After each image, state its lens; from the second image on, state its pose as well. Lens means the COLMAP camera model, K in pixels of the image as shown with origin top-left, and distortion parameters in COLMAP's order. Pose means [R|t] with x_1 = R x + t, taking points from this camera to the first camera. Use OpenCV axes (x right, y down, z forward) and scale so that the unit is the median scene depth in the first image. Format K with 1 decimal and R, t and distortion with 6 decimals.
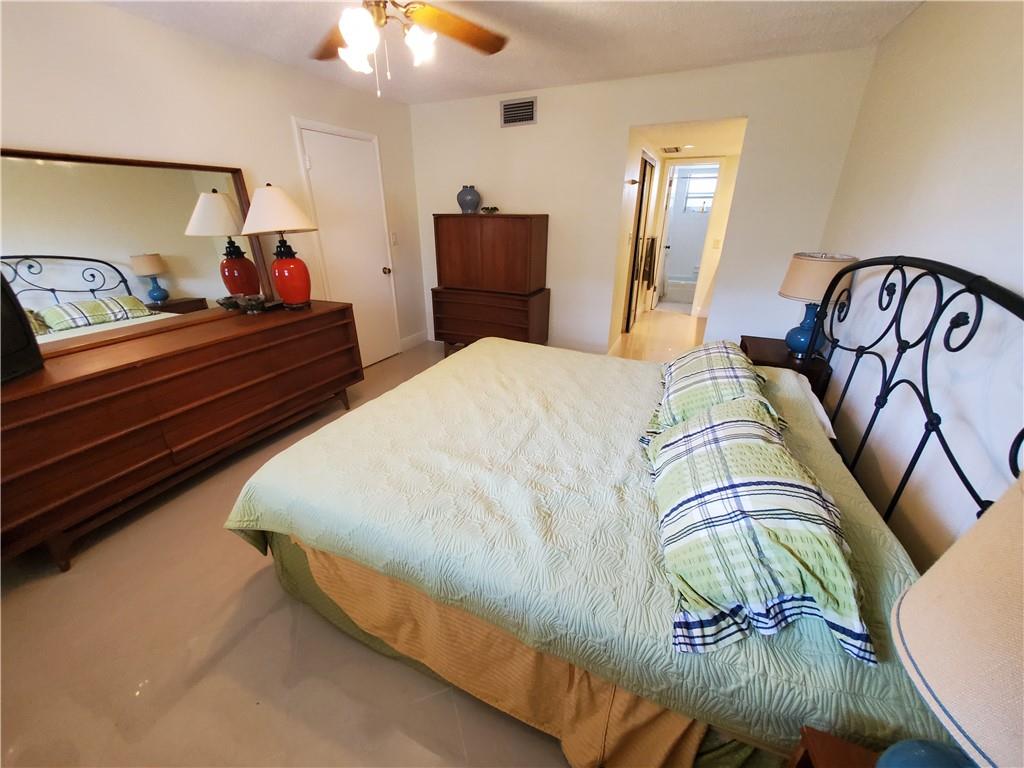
lens RADIAL K [[401.2, 0, 508.5], [0, 401.2, 384.8], [0, 0, 1]] dist [-0.001220, -0.000223]
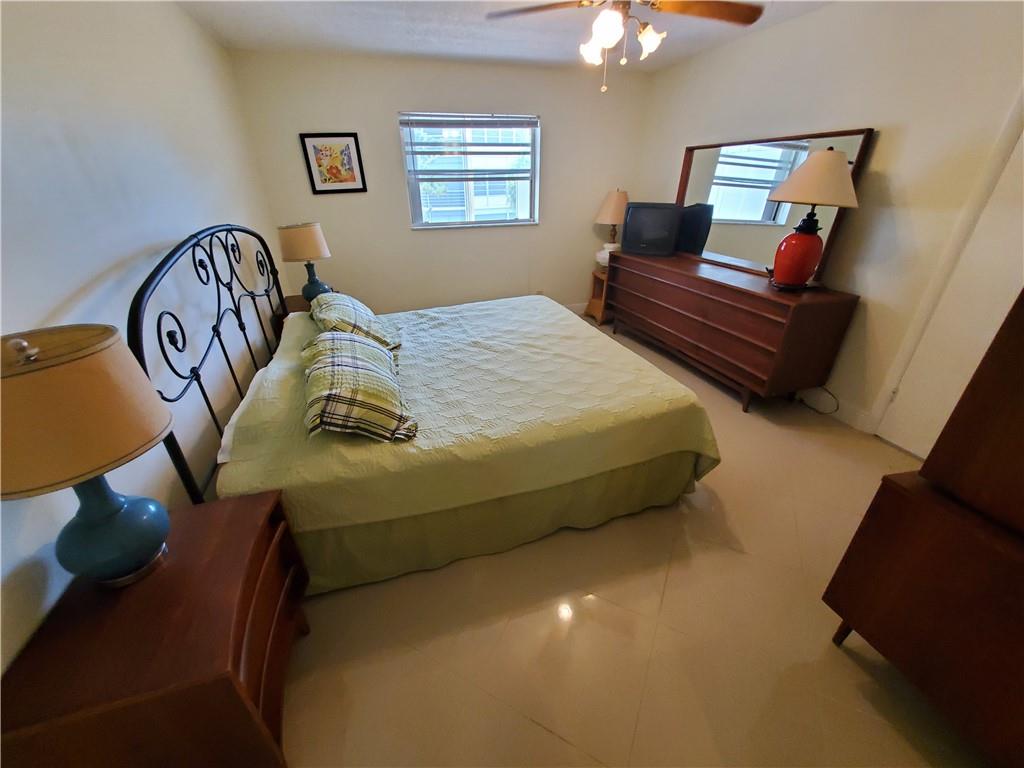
lens RADIAL K [[401.2, 0, 508.5], [0, 401.2, 384.8], [0, 0, 1]] dist [-0.001220, -0.000223]
pose [[-0.744554, 0.318000, -0.586954, 0.611921], [-0.247590, 0.684996, 0.685186, -0.574429], [0.619950, 0.655482, -0.431282, 1.285629]]
